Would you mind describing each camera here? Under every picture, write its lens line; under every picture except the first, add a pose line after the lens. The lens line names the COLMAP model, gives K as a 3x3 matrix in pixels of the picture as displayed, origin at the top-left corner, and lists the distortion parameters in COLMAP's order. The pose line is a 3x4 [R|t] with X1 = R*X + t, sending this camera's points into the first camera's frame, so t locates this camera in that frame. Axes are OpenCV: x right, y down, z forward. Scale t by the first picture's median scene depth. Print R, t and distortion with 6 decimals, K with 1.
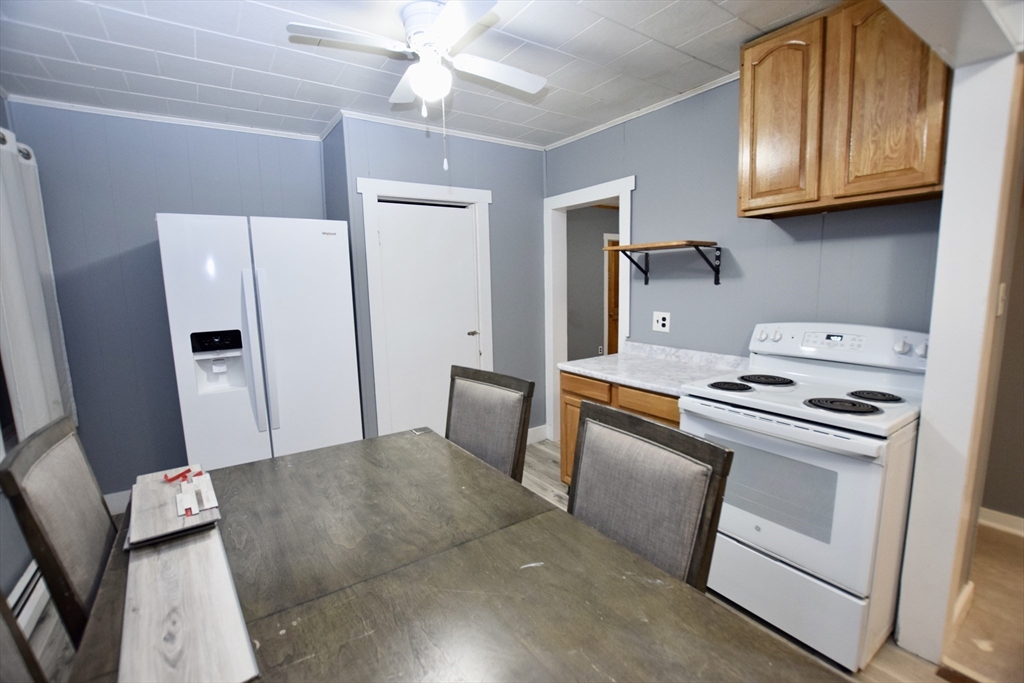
lens RADIAL K [[447.1, 0, 514.5], [0, 447.1, 341.2], [0, 0, 1]] dist [-0.019880, 0.000262]
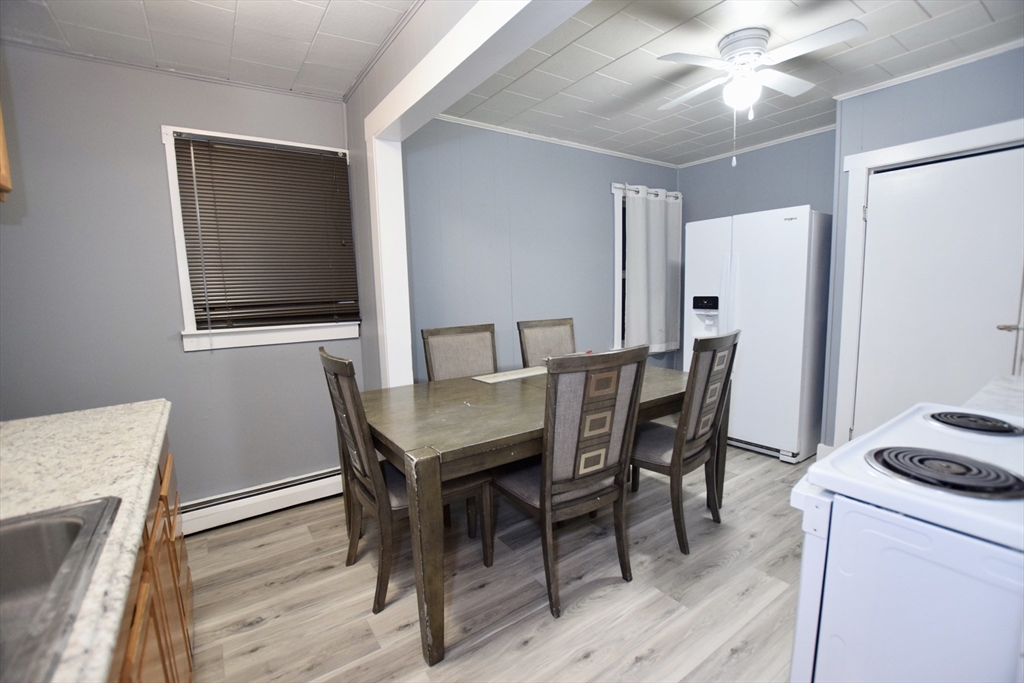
lens RADIAL K [[447.1, 0, 514.5], [0, 447.1, 341.2], [0, 0, 1]] dist [-0.019880, 0.000262]
pose [[0.017208, 0.141328, -0.989813, 0.829832], [-0.109301, 0.984293, 0.138639, -0.010835], [0.993860, 0.105801, 0.032385, 0.309547]]
